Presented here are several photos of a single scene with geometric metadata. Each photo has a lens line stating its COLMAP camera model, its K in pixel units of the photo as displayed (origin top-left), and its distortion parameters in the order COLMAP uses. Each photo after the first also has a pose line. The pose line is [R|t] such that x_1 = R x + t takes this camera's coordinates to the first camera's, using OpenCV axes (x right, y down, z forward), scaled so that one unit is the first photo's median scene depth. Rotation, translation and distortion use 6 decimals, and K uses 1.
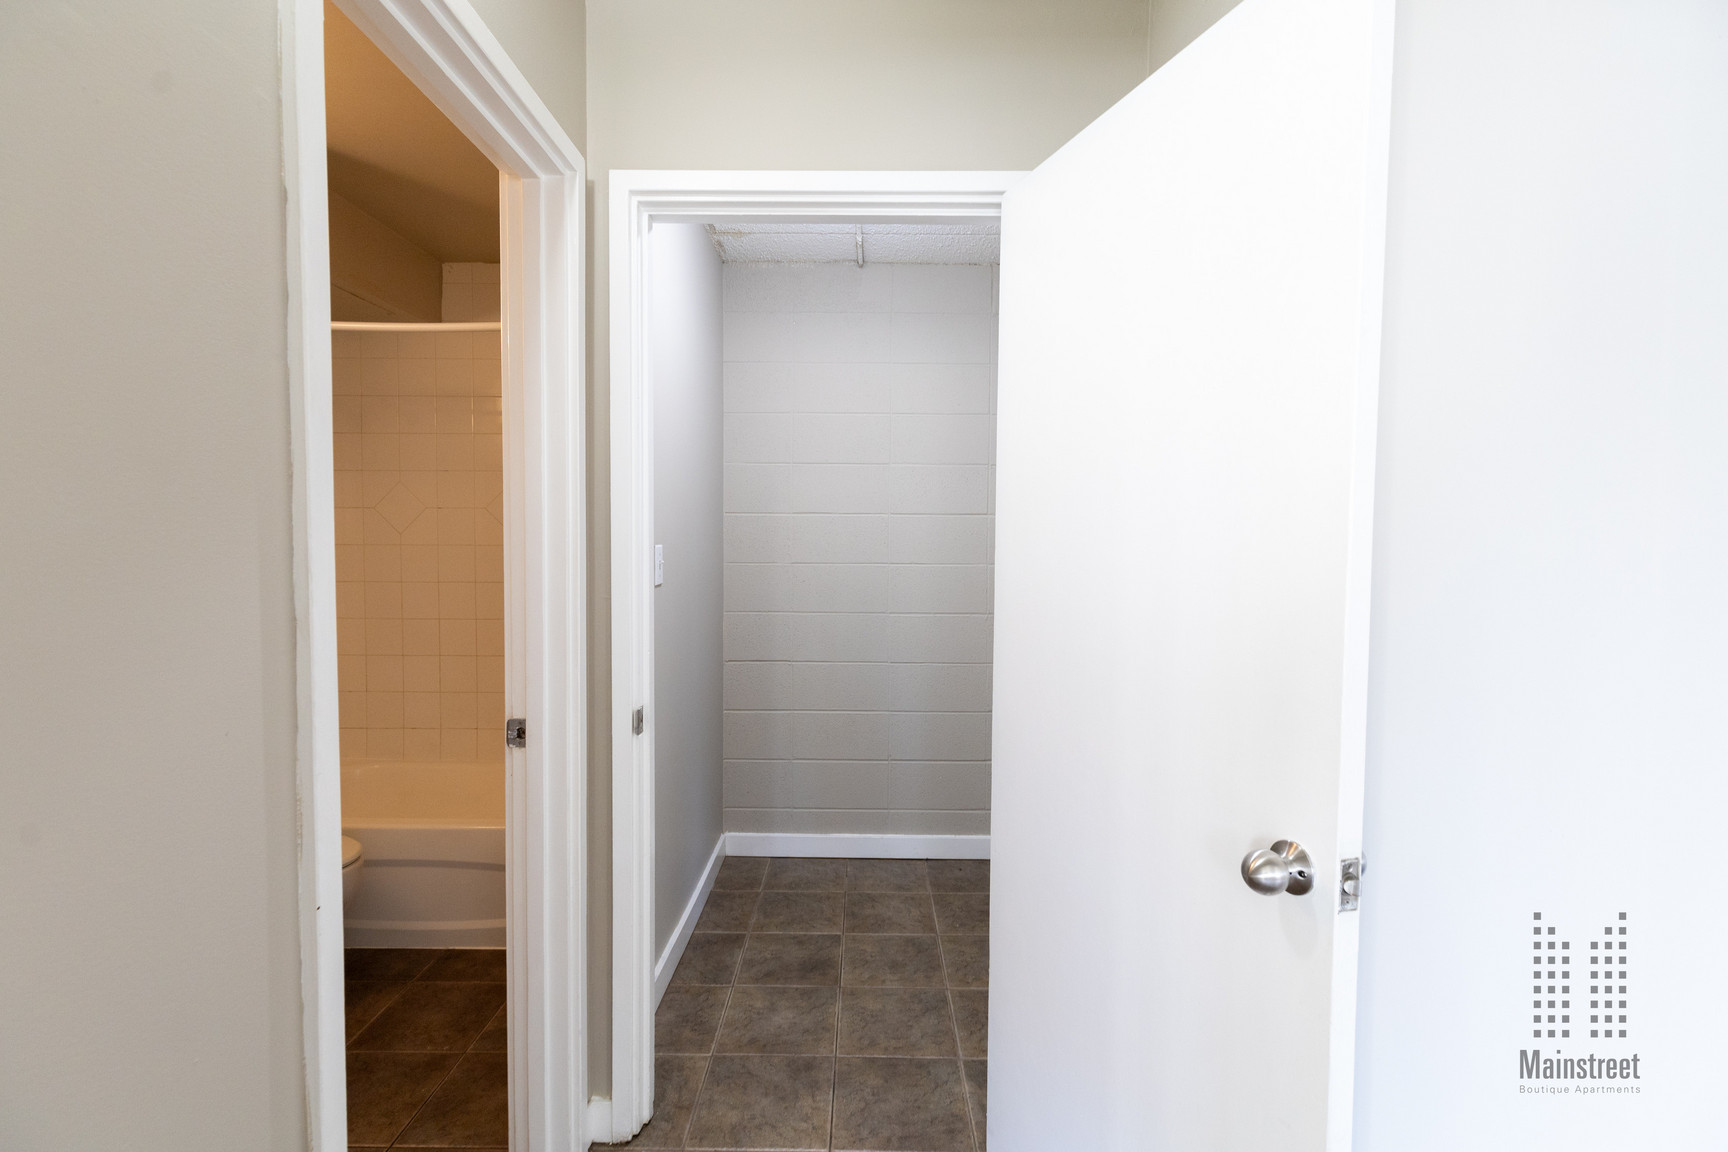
lens RADIAL K [[786.4, 0, 862.0], [0, 786.4, 573.2], [0, 0, 1]] dist [0.003805, 0.000049]
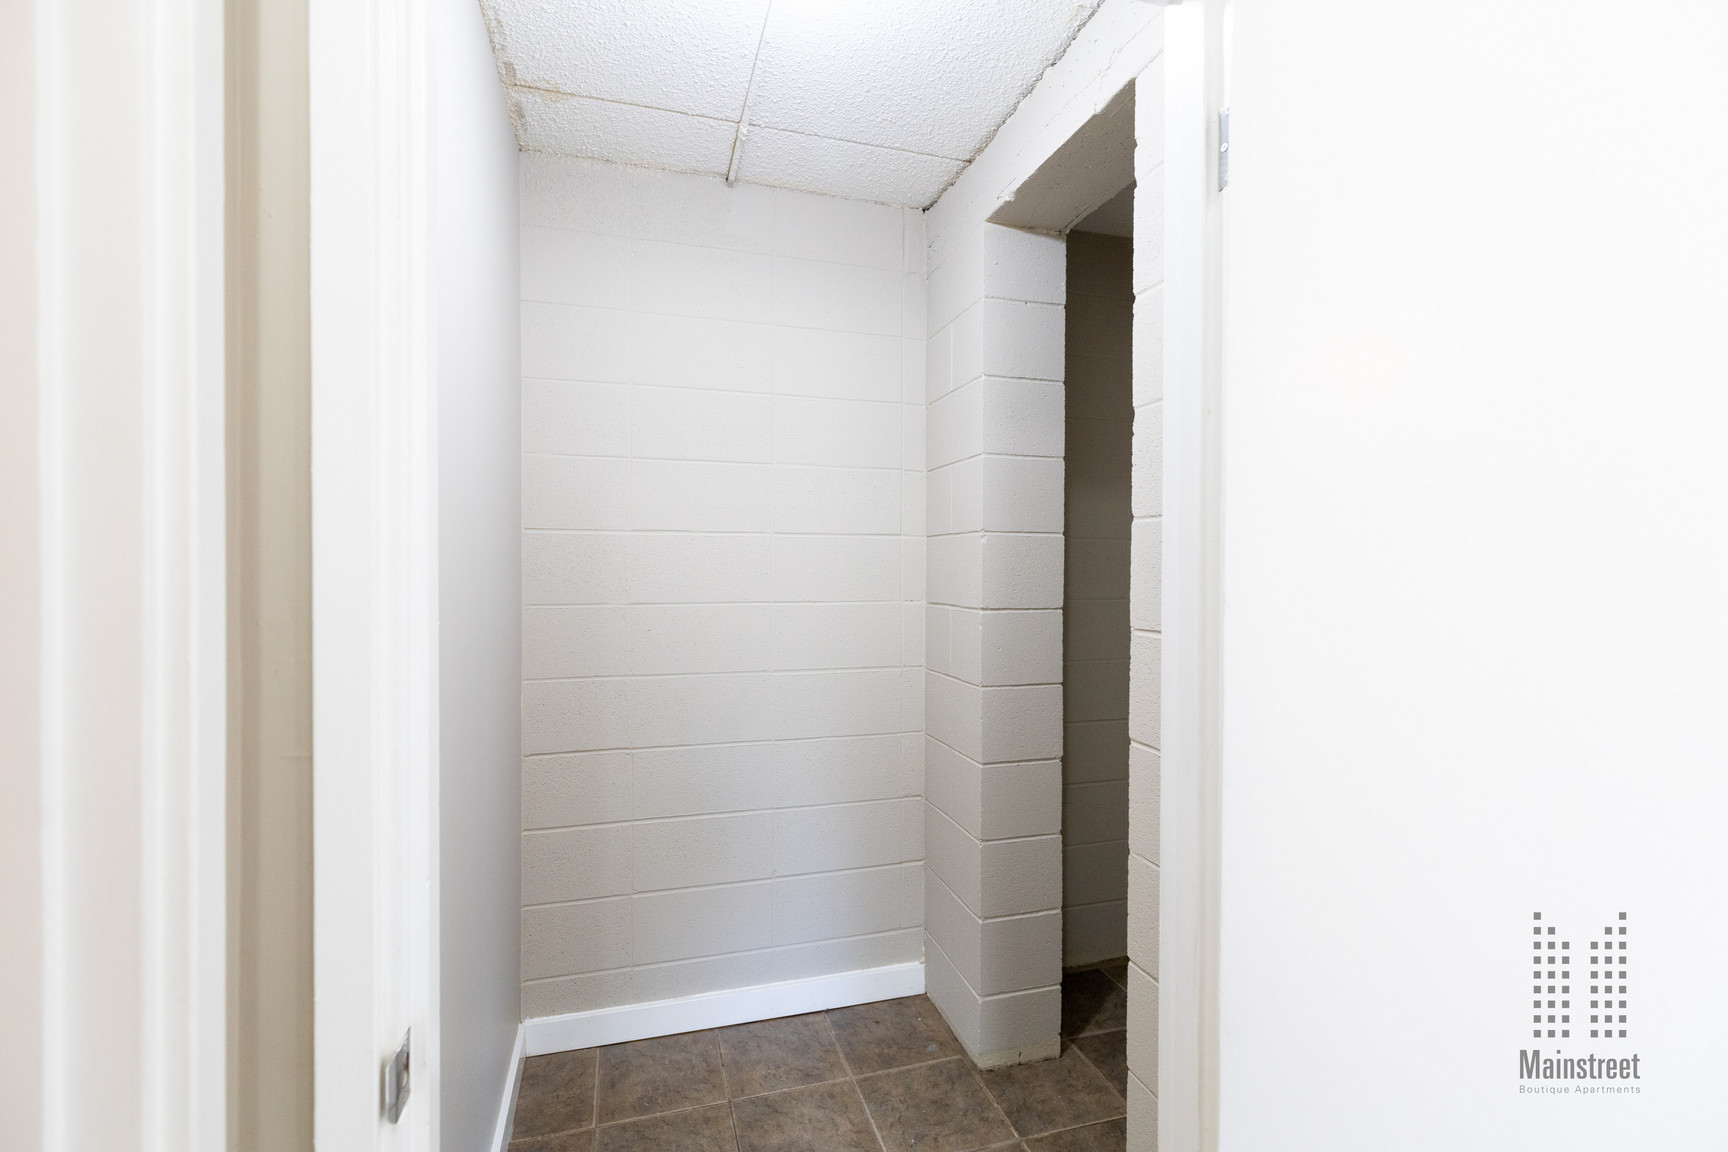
lens RADIAL K [[786.4, 0, 866.0], [0, 786.4, 572.7], [0, 0, 1]] dist [0.003805, 0.000049]
pose [[0.957858, -0.006847, 0.287159, -0.096103], [0.014209, 0.999621, -0.023561, -0.022774], [-0.286889, 0.026648, 0.957593, 0.310783]]
